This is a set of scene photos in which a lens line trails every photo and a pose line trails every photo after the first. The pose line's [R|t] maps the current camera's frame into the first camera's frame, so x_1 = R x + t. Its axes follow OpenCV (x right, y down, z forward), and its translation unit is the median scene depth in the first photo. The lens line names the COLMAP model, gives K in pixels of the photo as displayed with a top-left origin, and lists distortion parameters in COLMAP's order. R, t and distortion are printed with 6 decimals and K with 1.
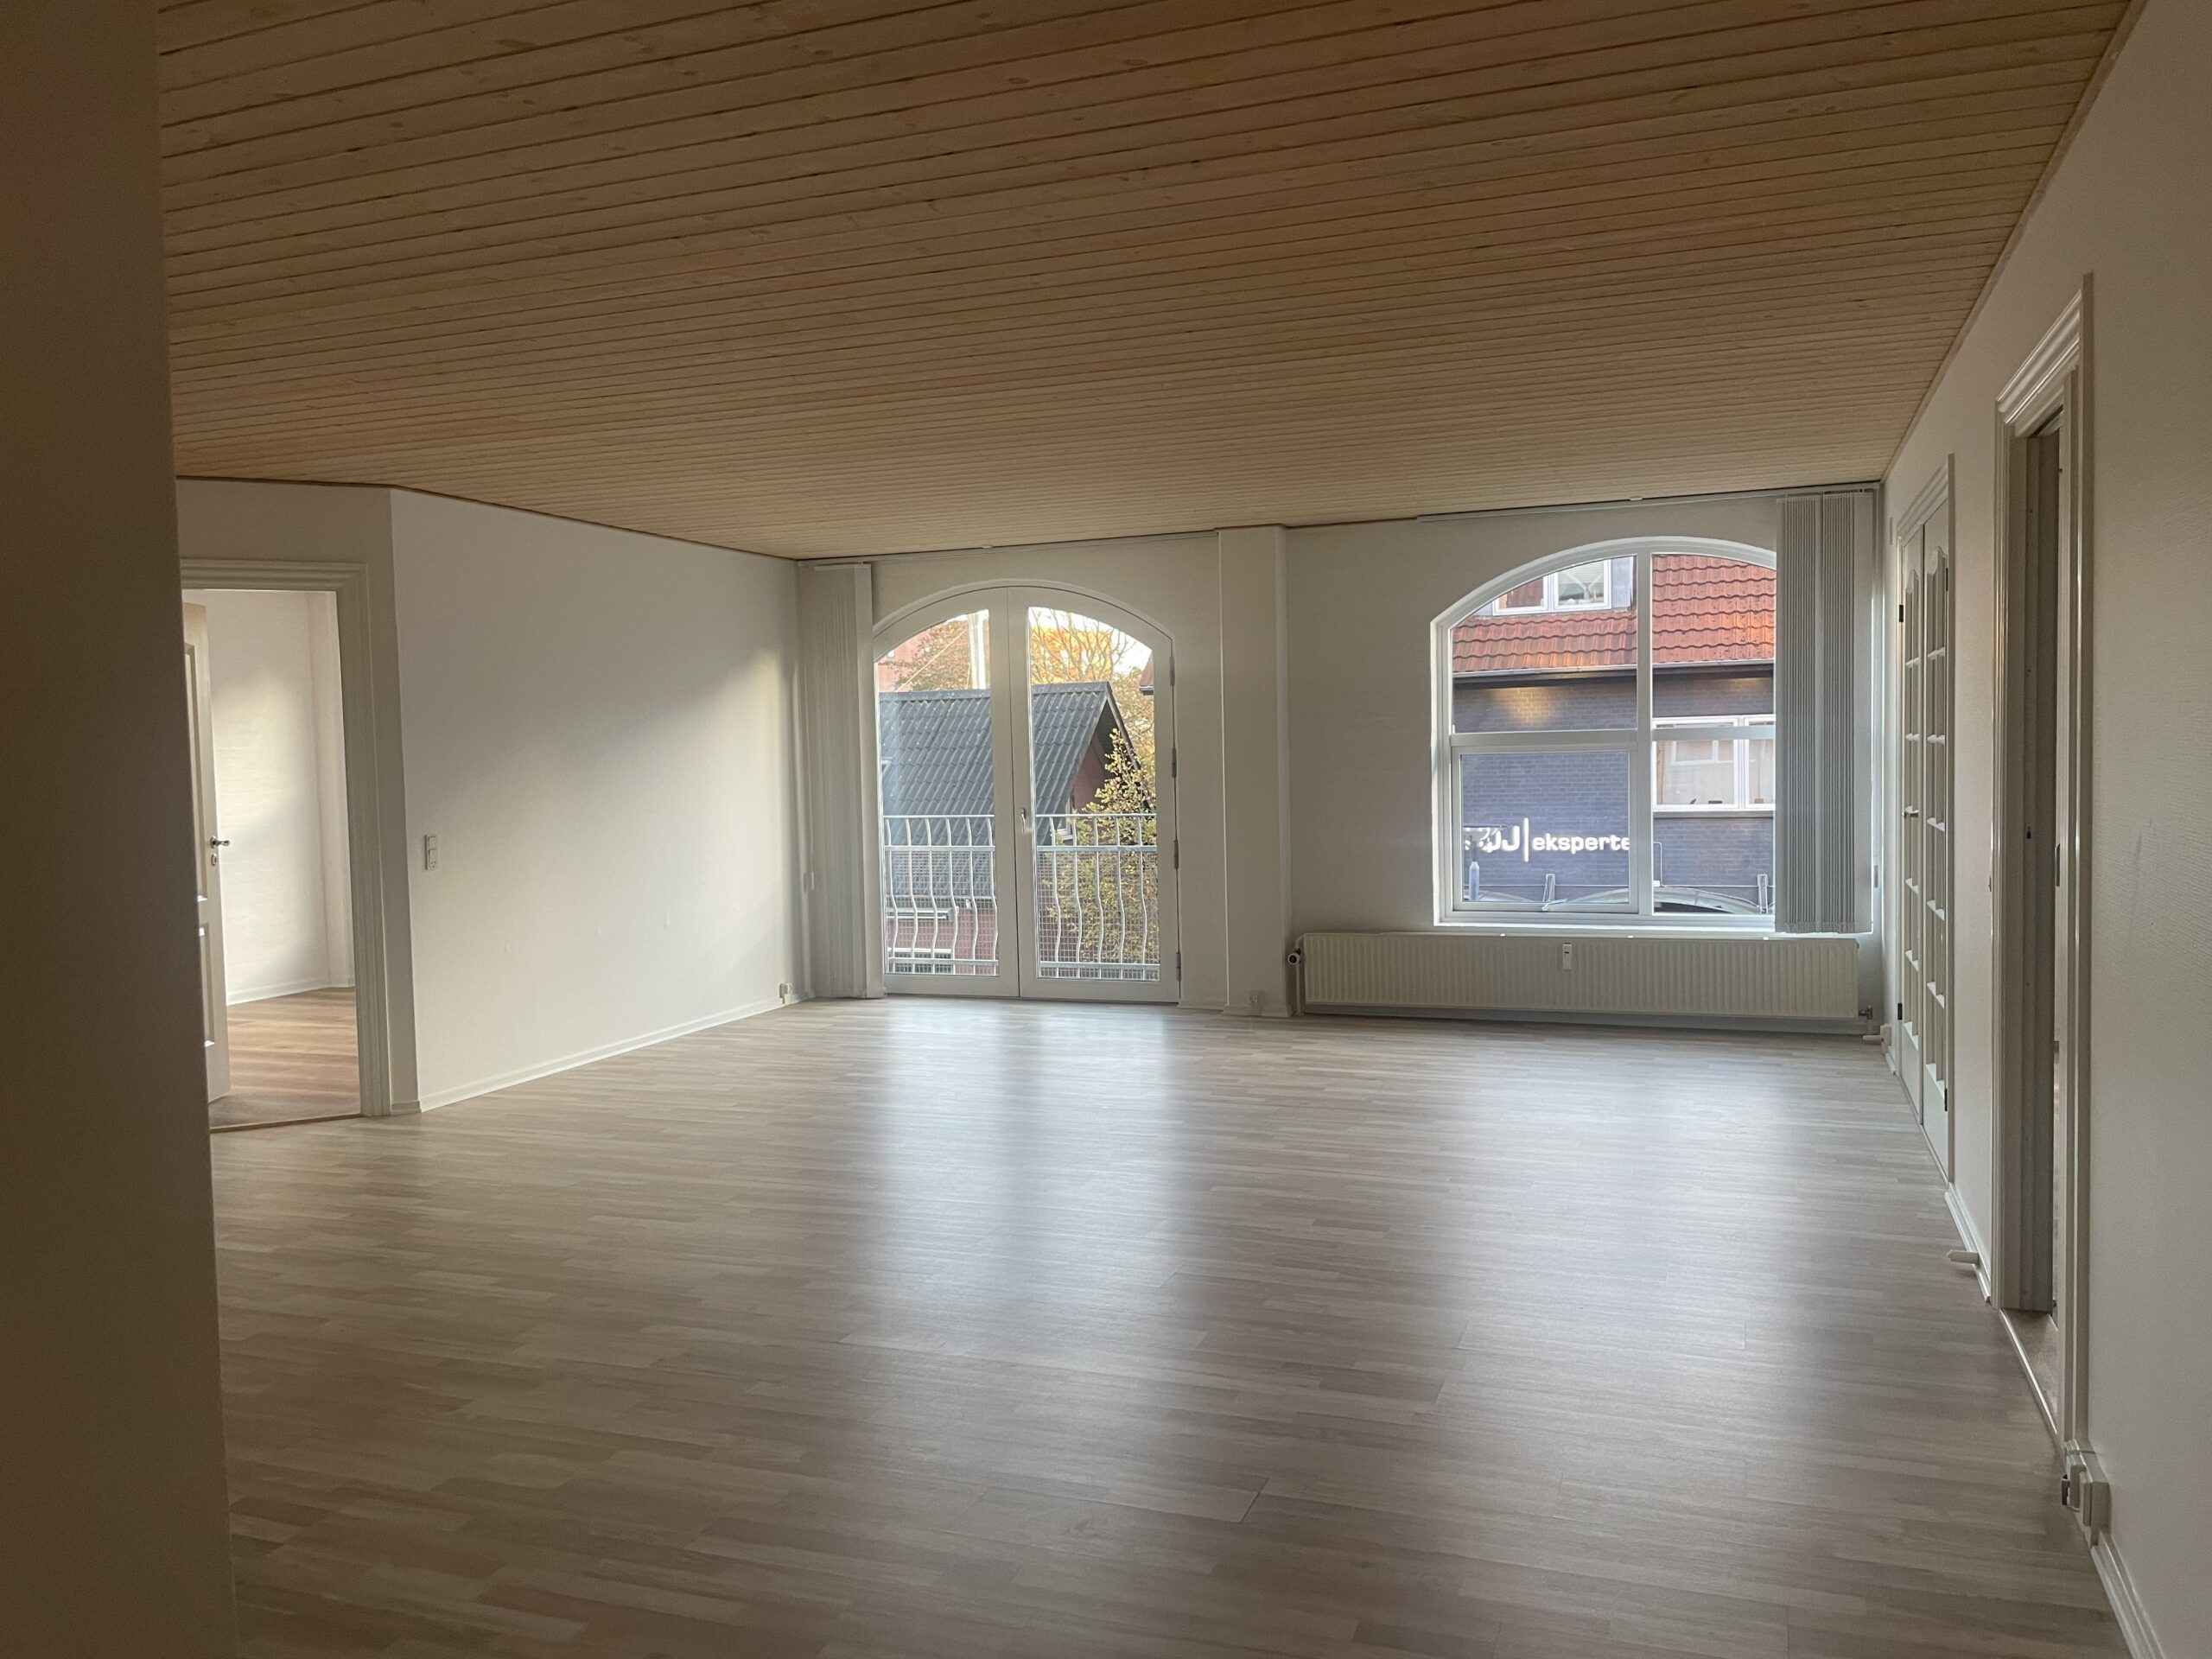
lens RADIAL K [[1687.3, 0, 1113.2], [0, 1687.3, 831.7], [0, 0, 1]] dist [0.066326, -0.044793]
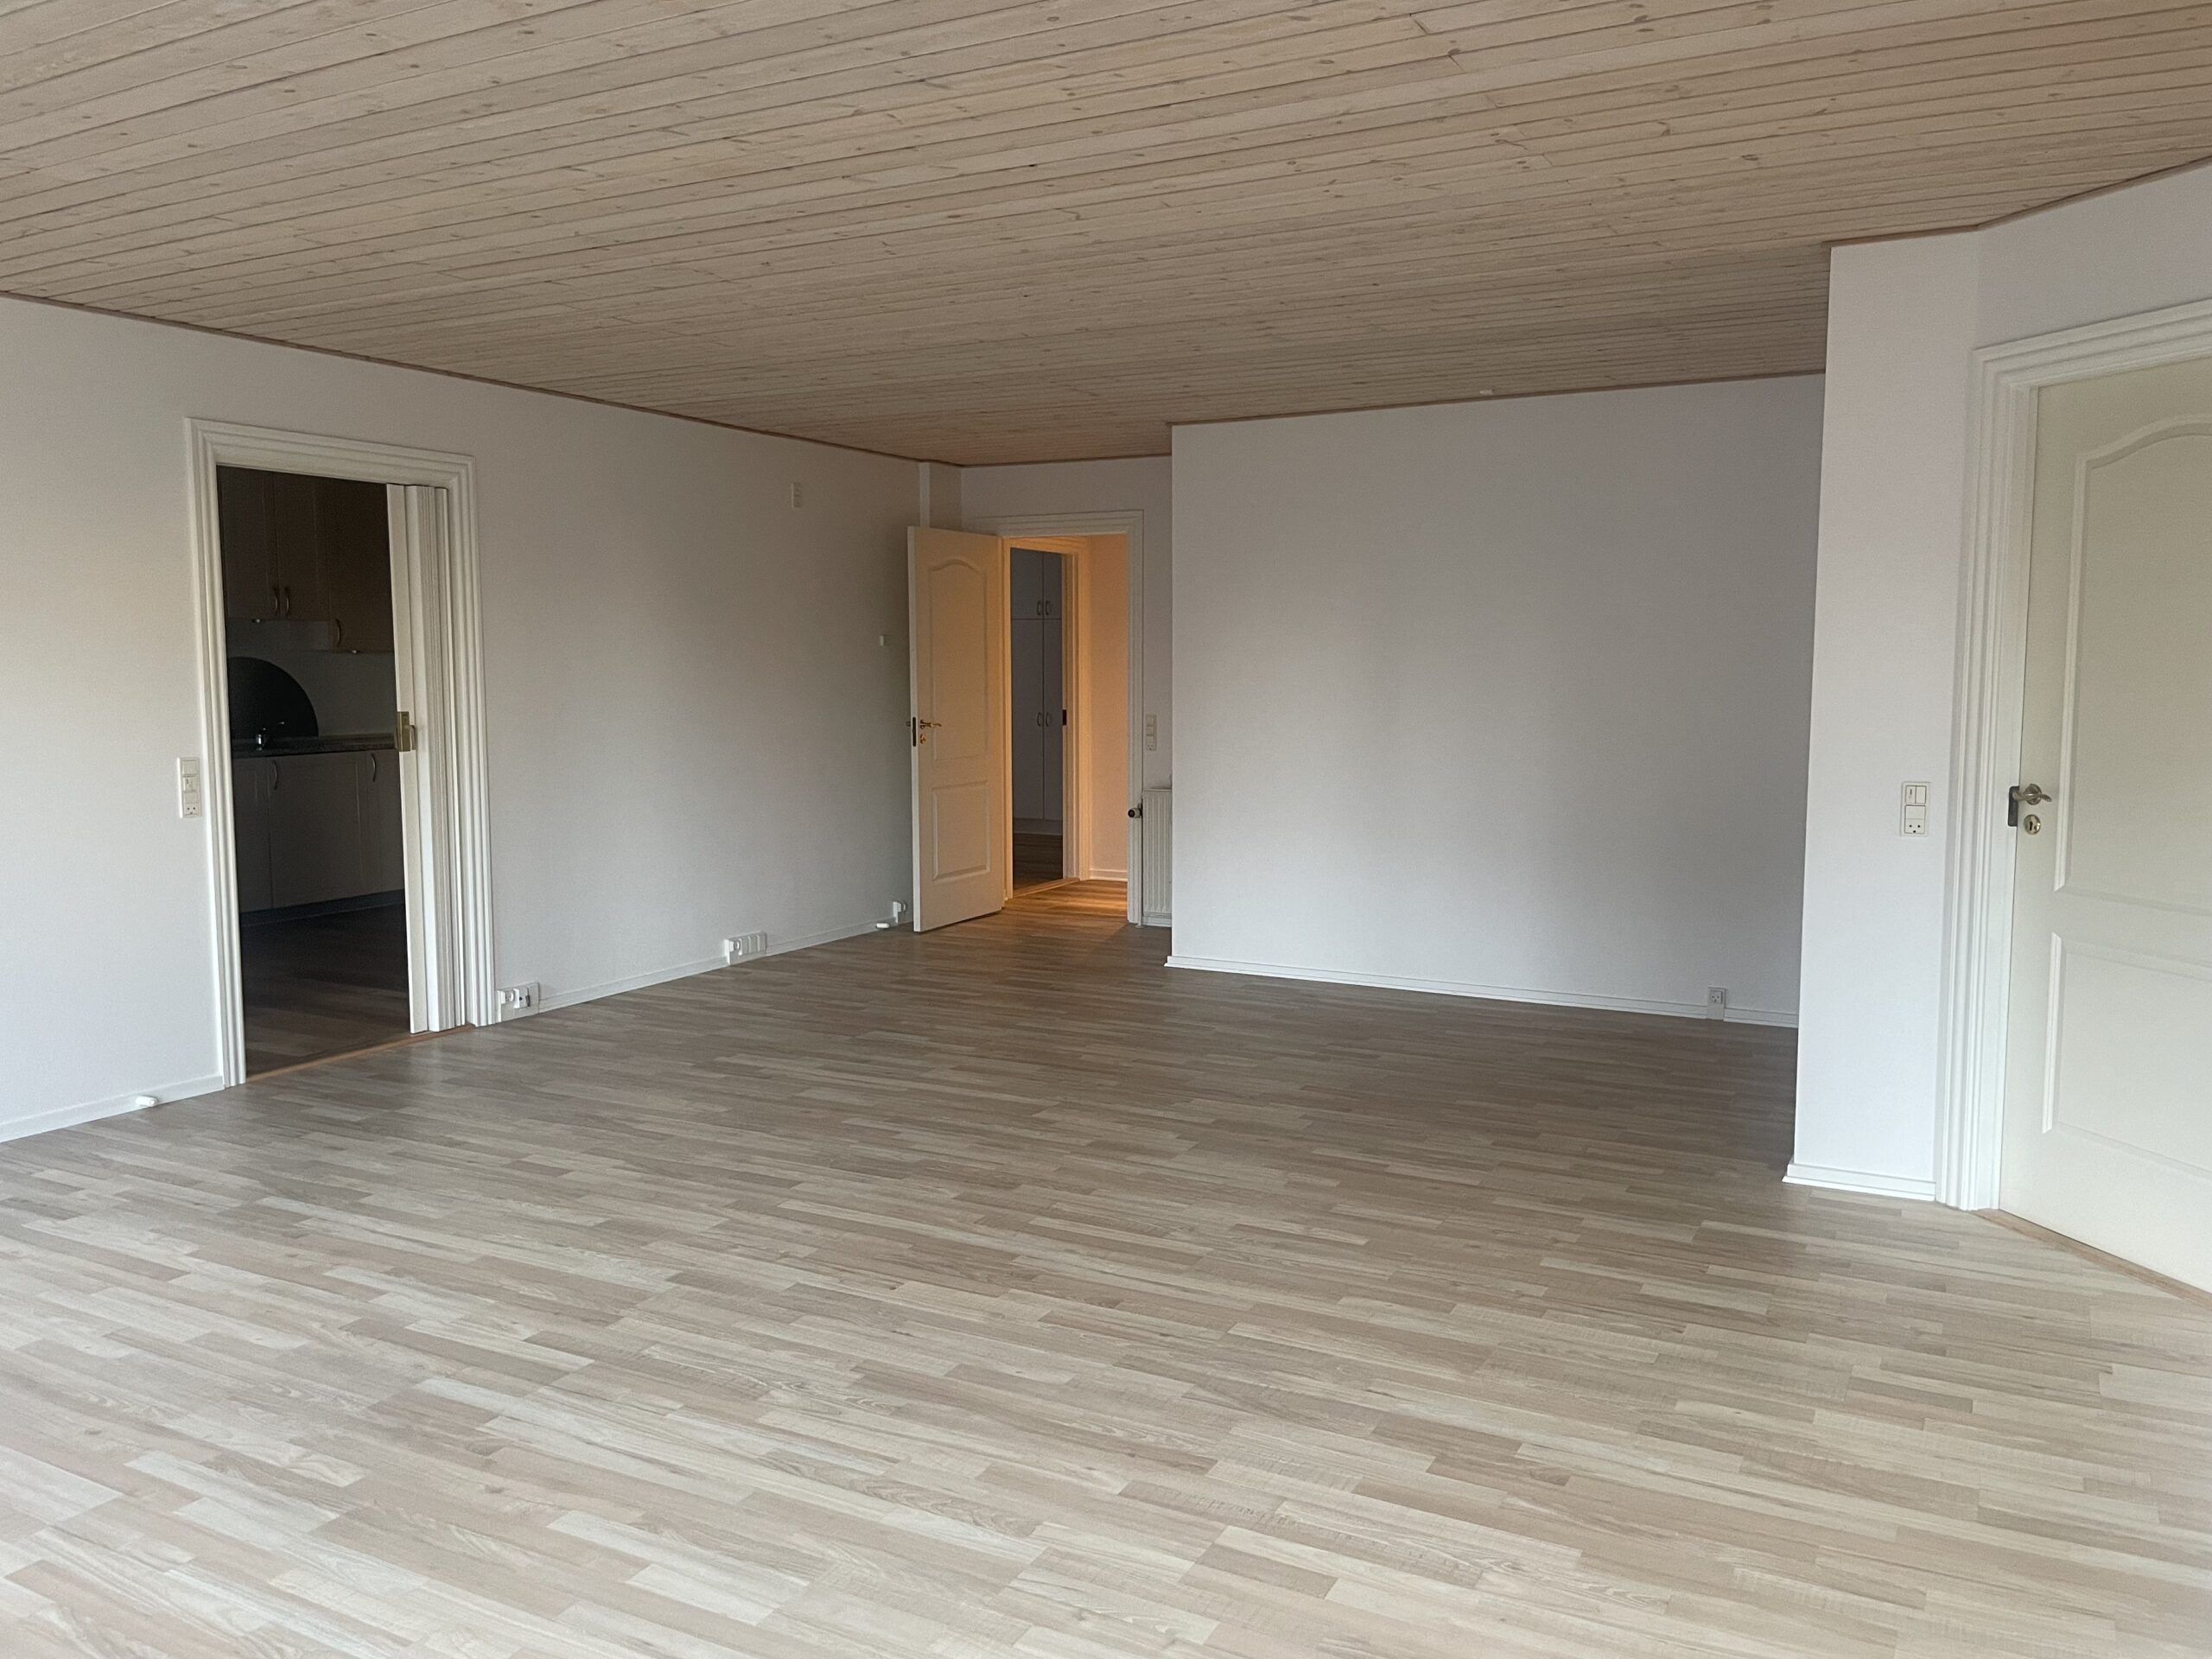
lens RADIAL K [[1687.3, 0, 1111.0], [0, 1687.3, 823.6], [0, 0, 1]] dist [0.066326, -0.044793]
pose [[-0.991154, 0.012922, 0.132086, -0.200830], [0.032754, 0.988280, 0.149095, -0.061782], [-0.128611, 0.152102, -0.979961, 1.201093]]
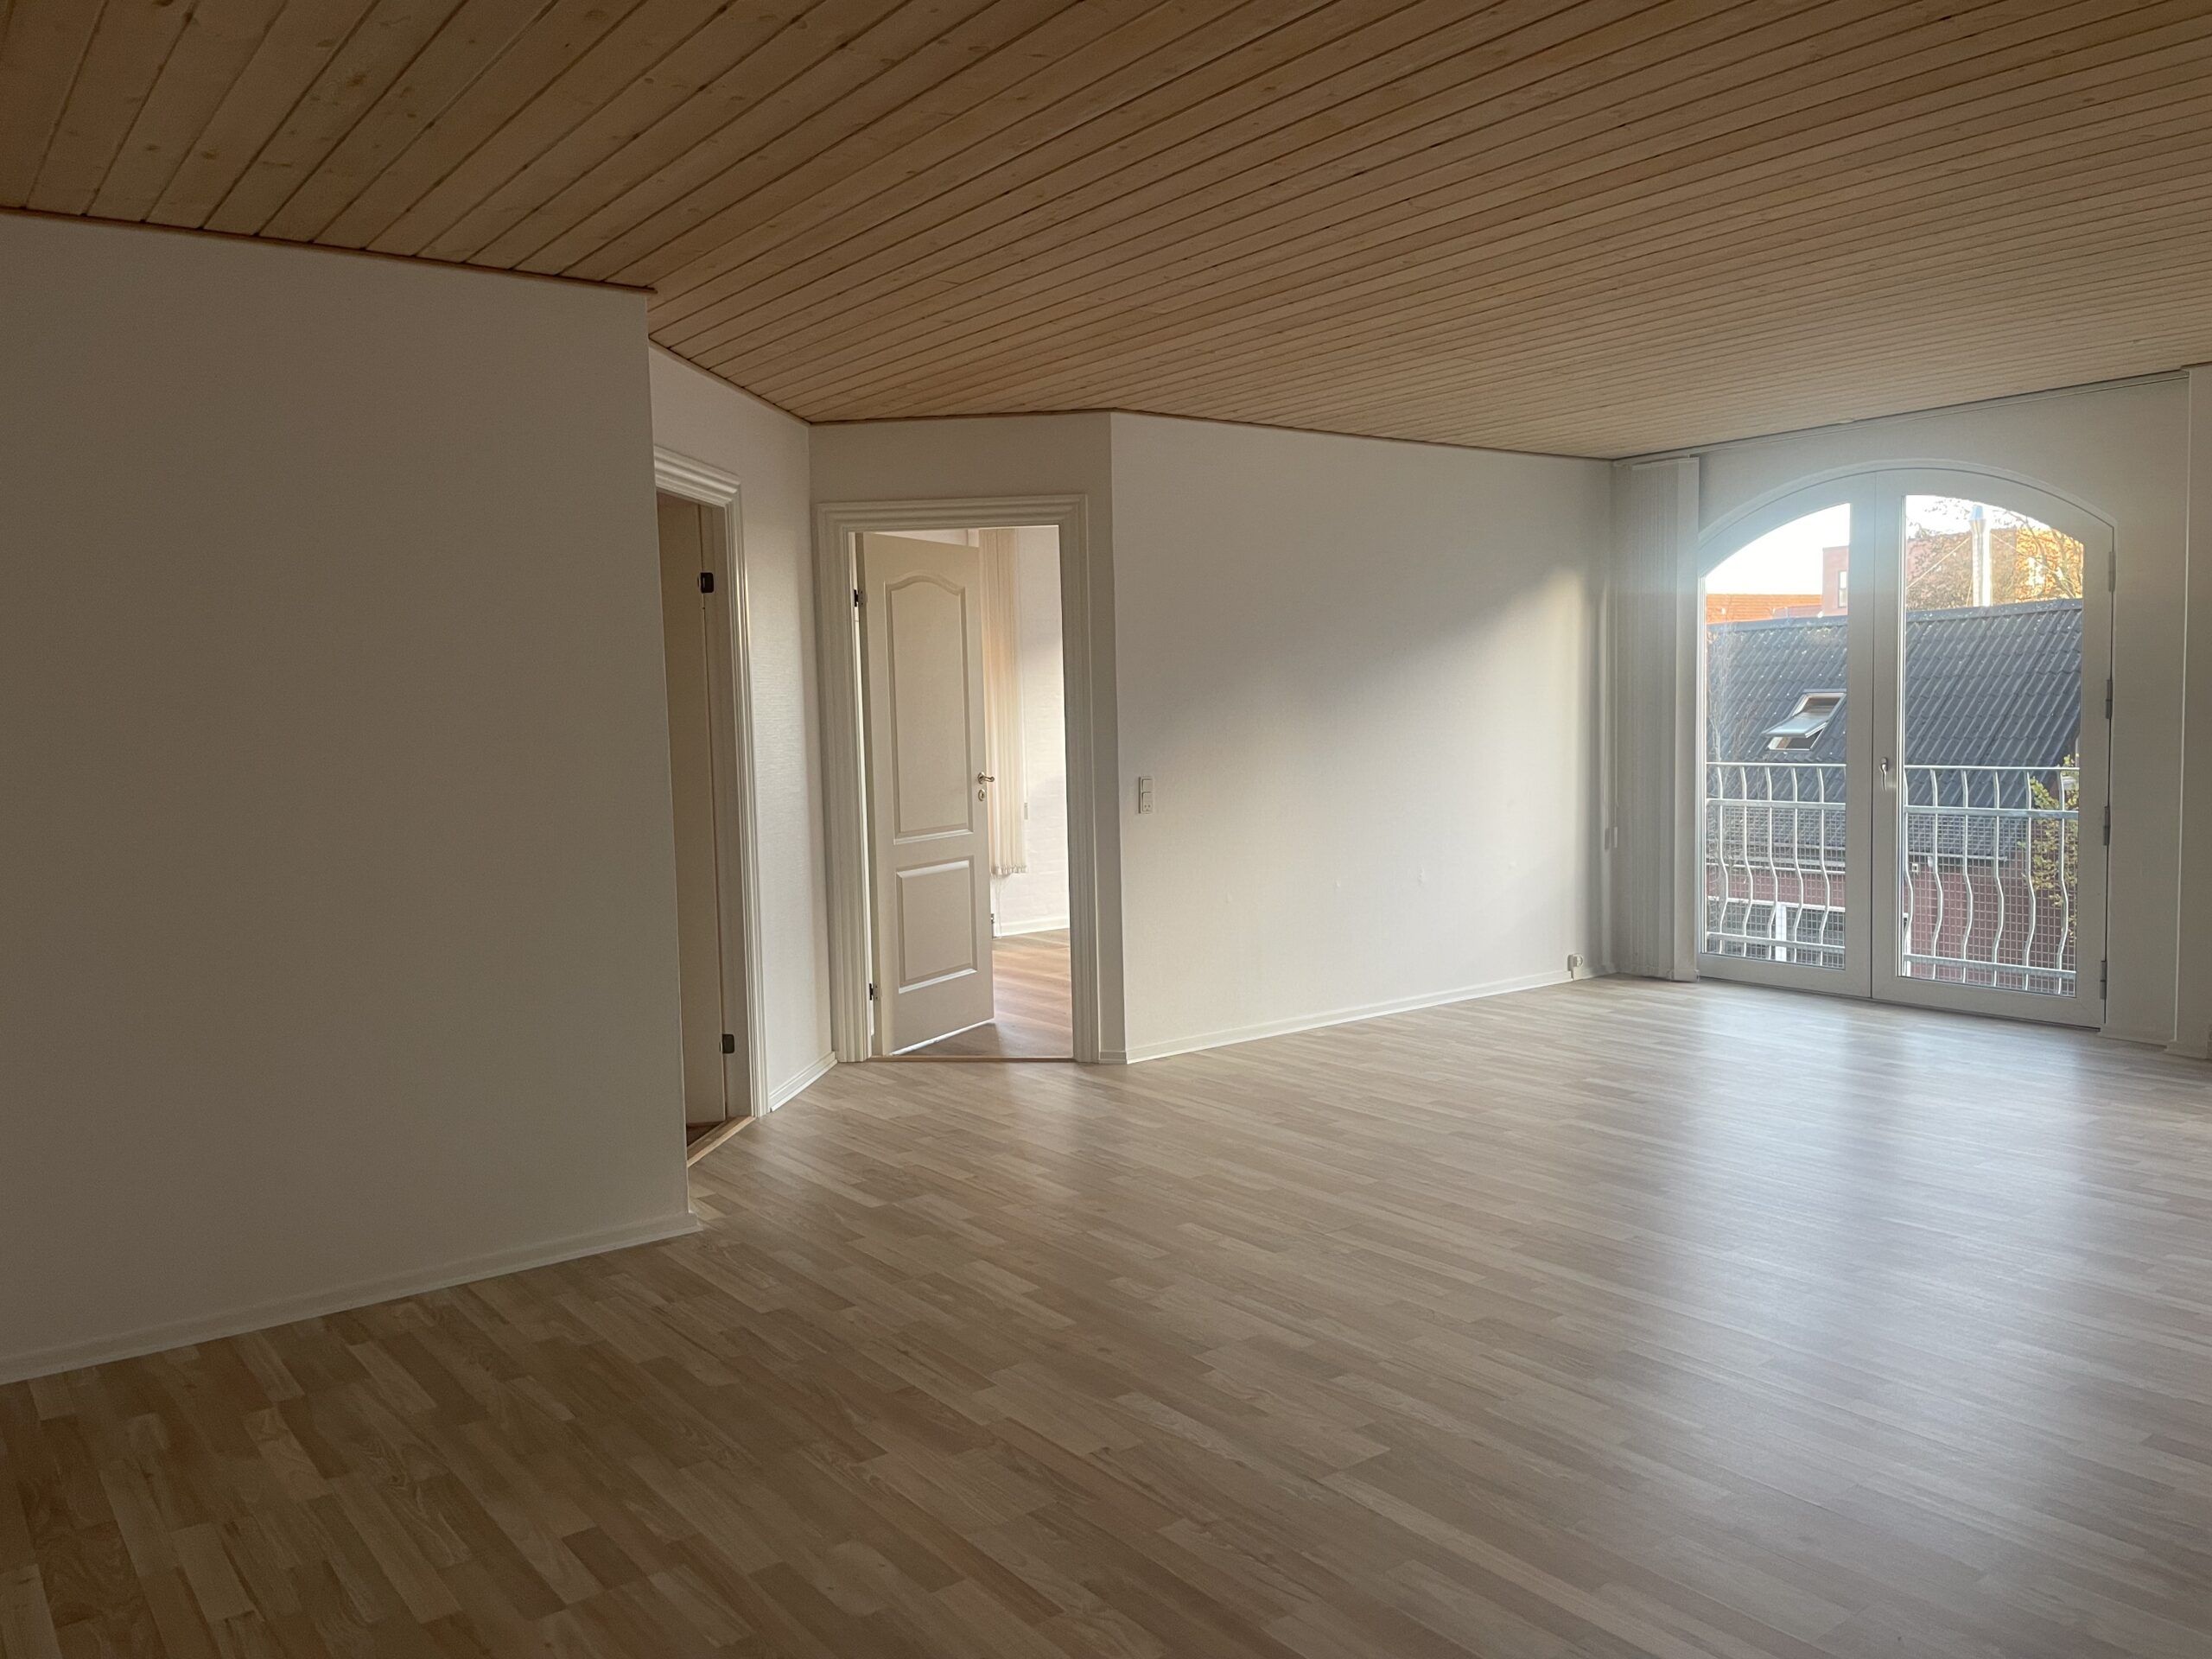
lens RADIAL K [[1687.3, 0, 1117.3], [0, 1687.3, 826.2], [0, 0, 1]] dist [0.066326, -0.044793]
pose [[0.846532, 0.041306, -0.530733, 0.079201], [-0.022358, 0.998864, 0.042079, -0.008709], [0.531868, -0.023755, 0.846494, 0.172007]]
